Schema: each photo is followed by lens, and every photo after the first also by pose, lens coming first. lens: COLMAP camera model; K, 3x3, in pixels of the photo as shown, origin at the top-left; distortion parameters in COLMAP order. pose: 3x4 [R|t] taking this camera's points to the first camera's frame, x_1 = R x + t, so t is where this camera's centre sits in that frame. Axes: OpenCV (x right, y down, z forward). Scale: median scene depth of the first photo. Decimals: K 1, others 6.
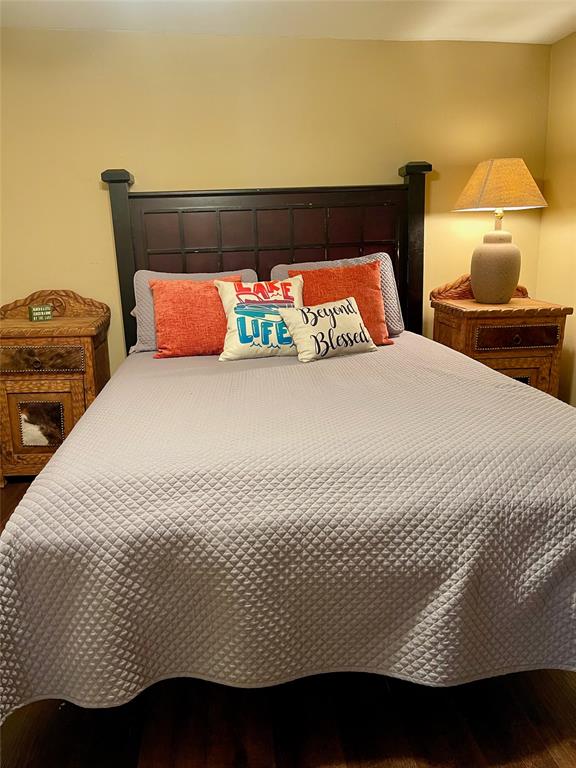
lens RADIAL K [[598.1, 0, 284.8], [0, 598.1, 387.3], [0, 0, 1]] dist [0.046301, -0.046051]
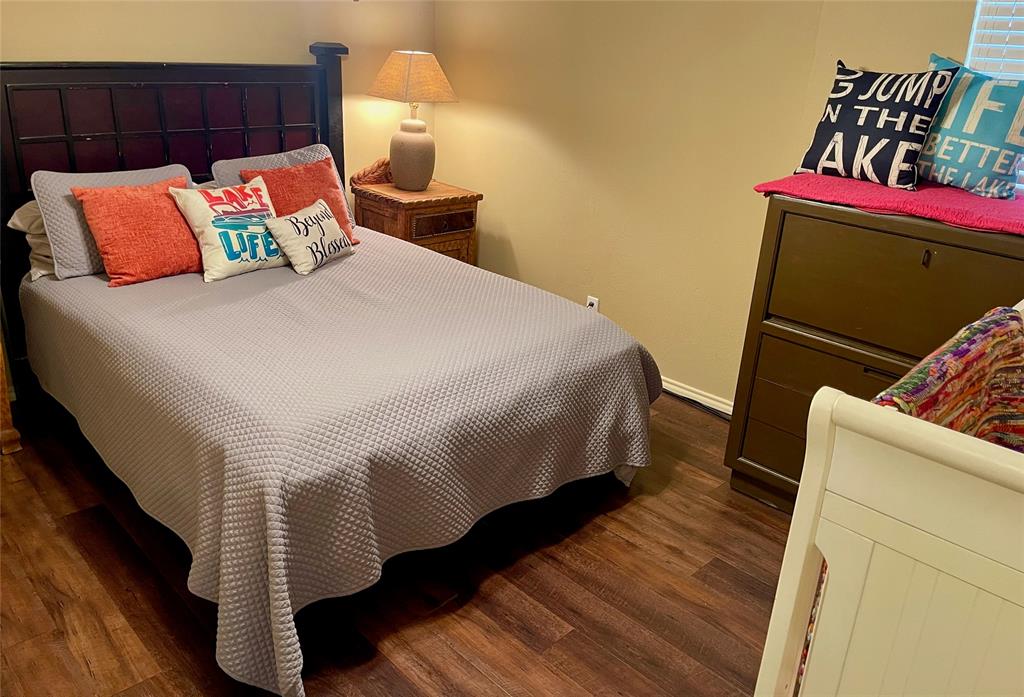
lens RADIAL K [[823.5, 0, 514.7], [0, 823.5, 348.3], [0, 0, 1]] dist [0.001570, 0.004827]
pose [[0.746361, -0.175377, 0.642019, -0.578749], [0.073306, 0.980450, 0.182604, -0.139510], [-0.661492, -0.089224, 0.744626, -0.242612]]
